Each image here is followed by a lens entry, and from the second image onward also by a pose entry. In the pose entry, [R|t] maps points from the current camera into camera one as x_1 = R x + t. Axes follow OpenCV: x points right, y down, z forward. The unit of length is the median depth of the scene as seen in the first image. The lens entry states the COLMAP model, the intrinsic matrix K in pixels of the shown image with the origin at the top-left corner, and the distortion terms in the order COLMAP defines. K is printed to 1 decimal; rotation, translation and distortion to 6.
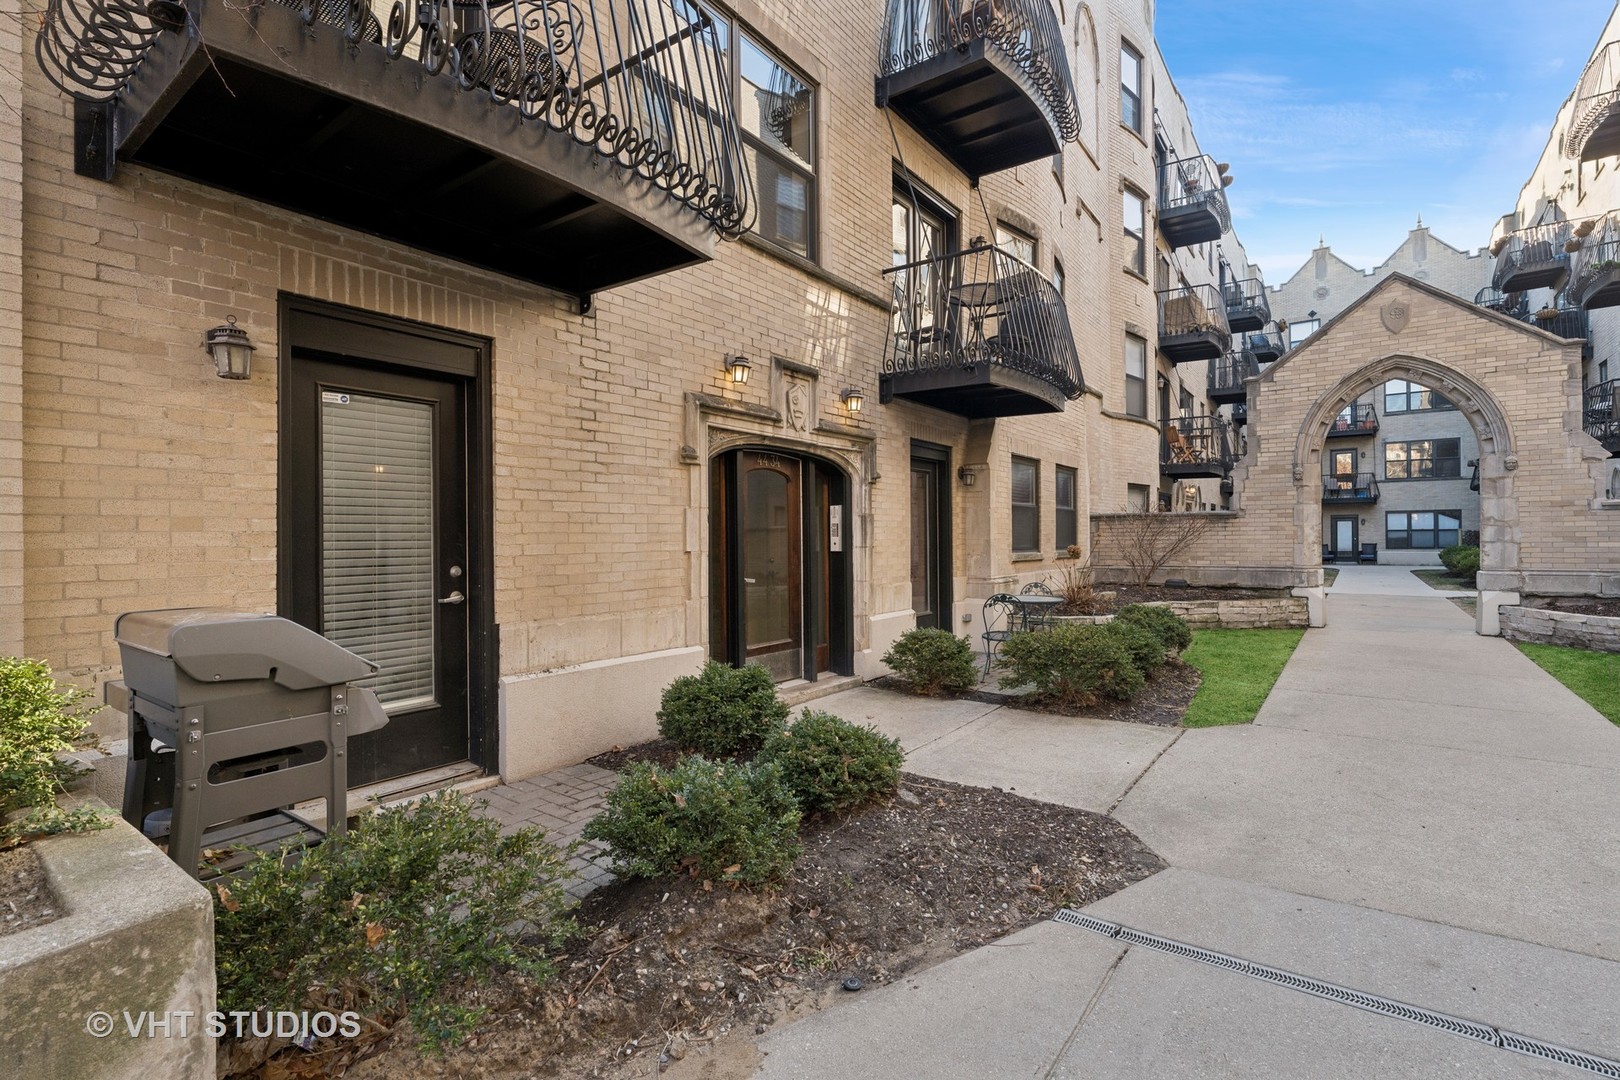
lens RADIAL K [[738.2, 0, 810.7], [0, 738.2, 537.9], [0, 0, 1]] dist [-0.009623, 0.003090]
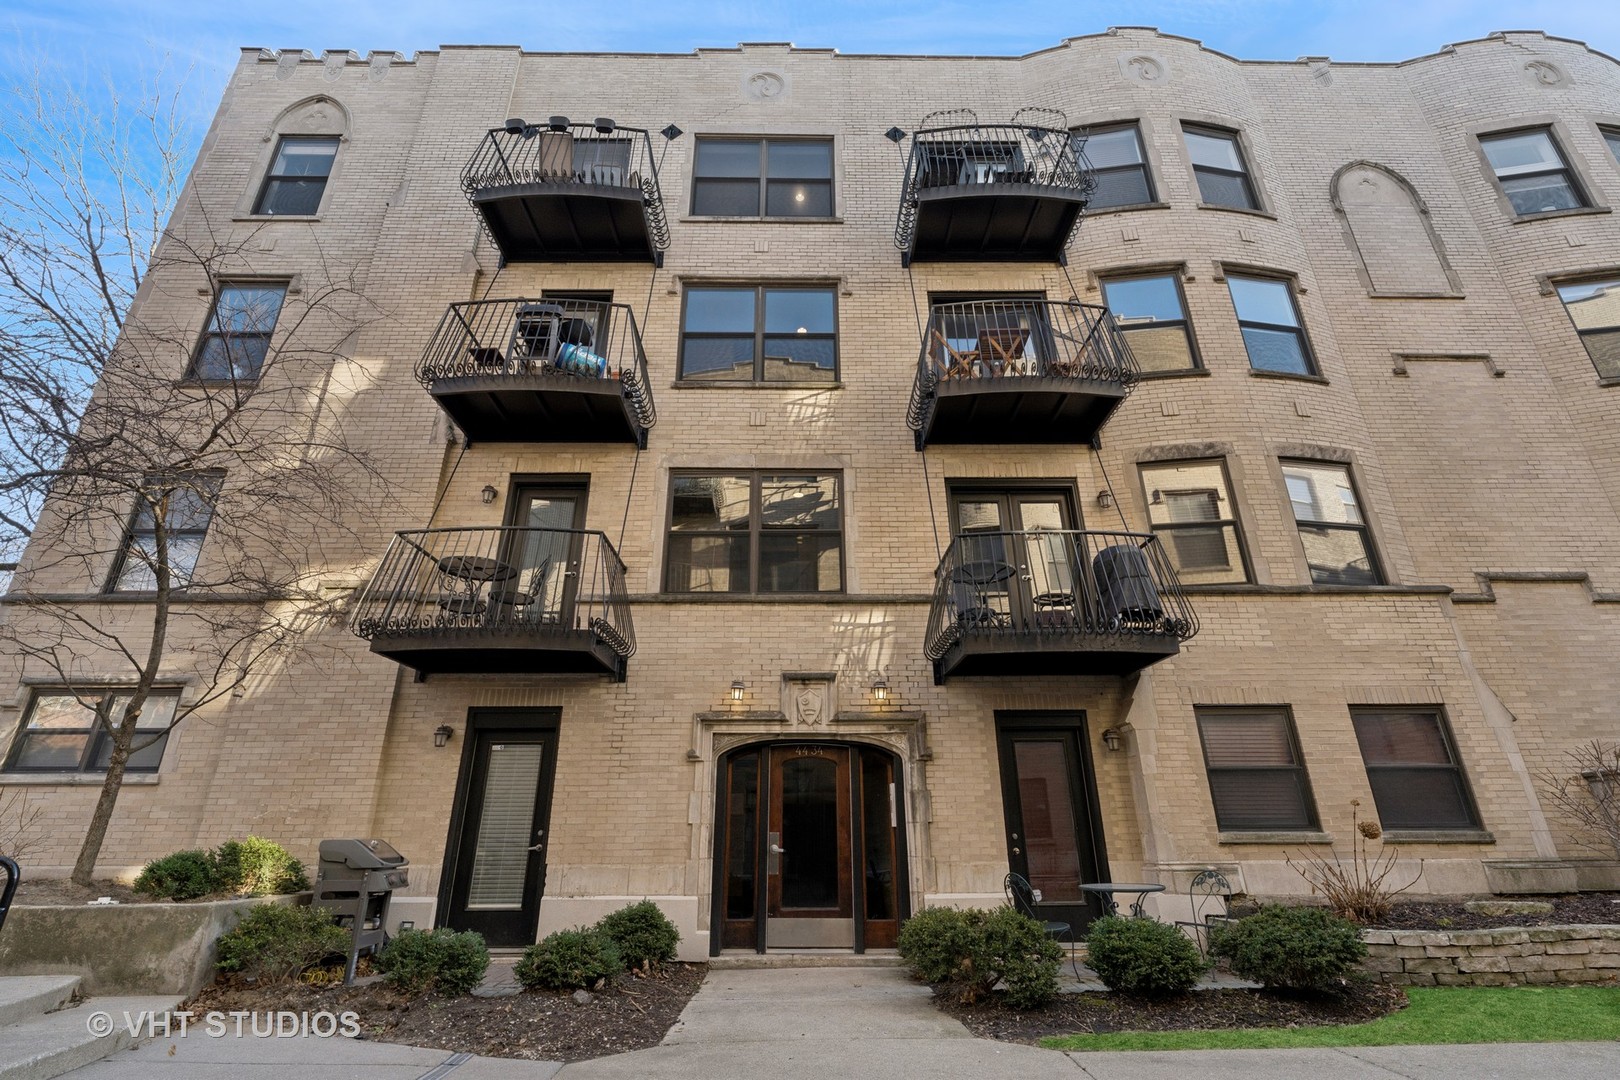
lens RADIAL K [[738.2, 0, 809.4], [0, 738.2, 539.0], [0, 0, 1]] dist [-0.009623, 0.003090]
pose [[0.614803, -0.300051, -0.729374, 1.260442], [0.002202, 0.925452, -0.378859, 0.052430], [0.788678, 0.231318, 0.569631, 0.234464]]
